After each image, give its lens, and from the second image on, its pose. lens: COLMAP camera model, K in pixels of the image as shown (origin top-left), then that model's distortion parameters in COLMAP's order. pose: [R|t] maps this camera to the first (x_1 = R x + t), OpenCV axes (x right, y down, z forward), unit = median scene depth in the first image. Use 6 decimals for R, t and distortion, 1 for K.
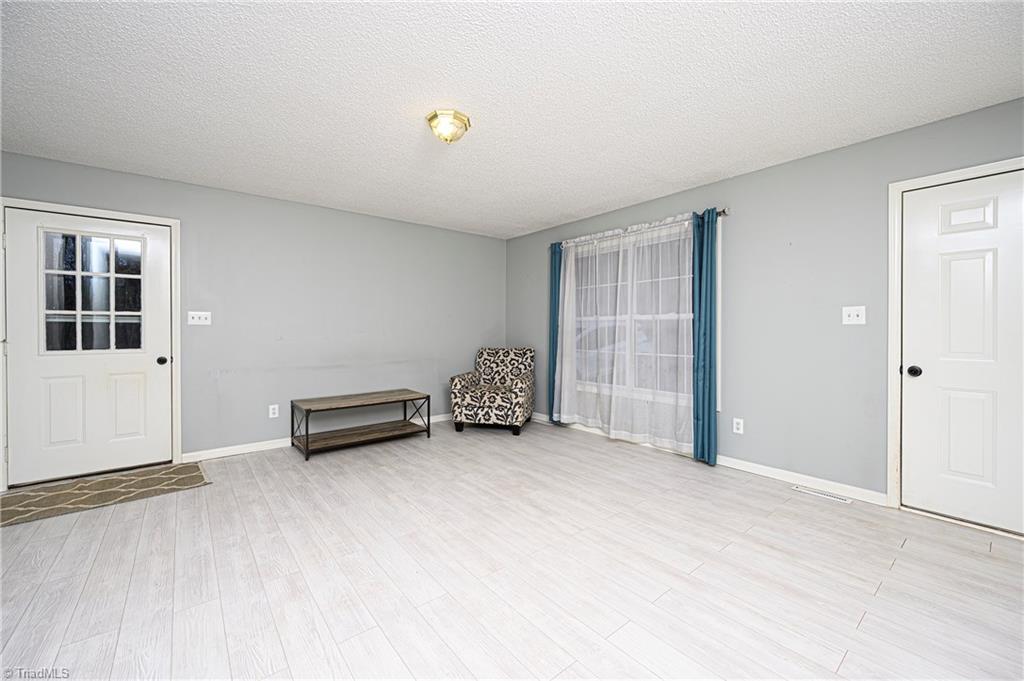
lens RADIAL K [[405.9, 0, 510.4], [0, 405.9, 336.7], [0, 0, 1]] dist [0.002179, -0.000038]
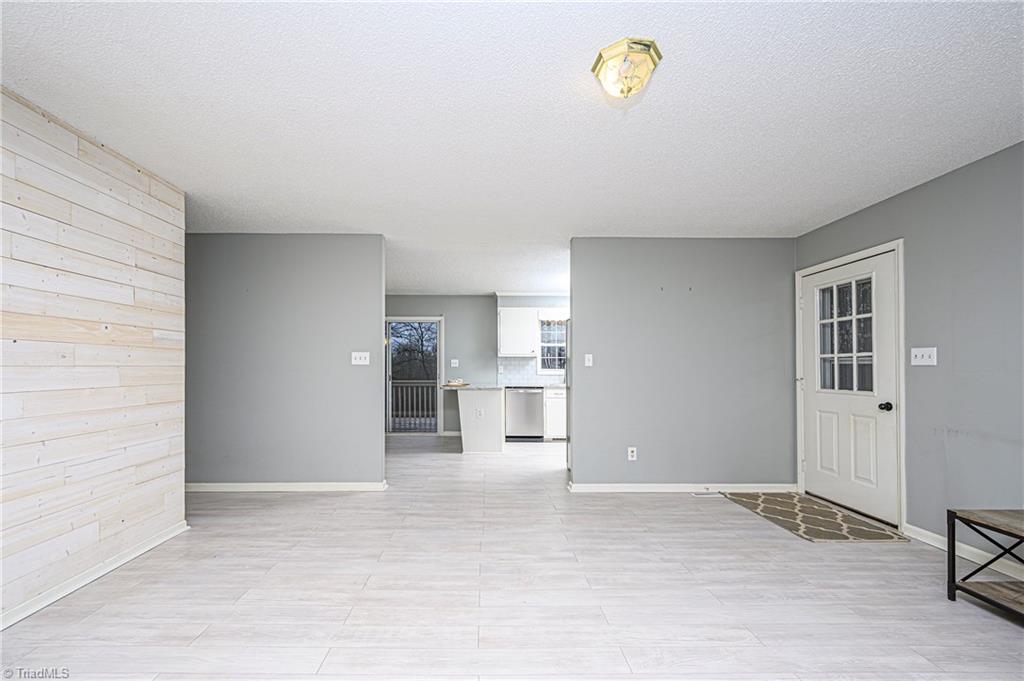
lens RADIAL K [[423.5, 0, 493.0], [0, 423.5, 367.8], [0, 0, 1]] dist [-0.002770, -0.000405]
pose [[-0.614180, -0.002845, -0.789161, 0.370022], [-0.015585, 0.999842, 0.008525, -0.017861], [0.789012, 0.017535, -0.614127, 0.858735]]
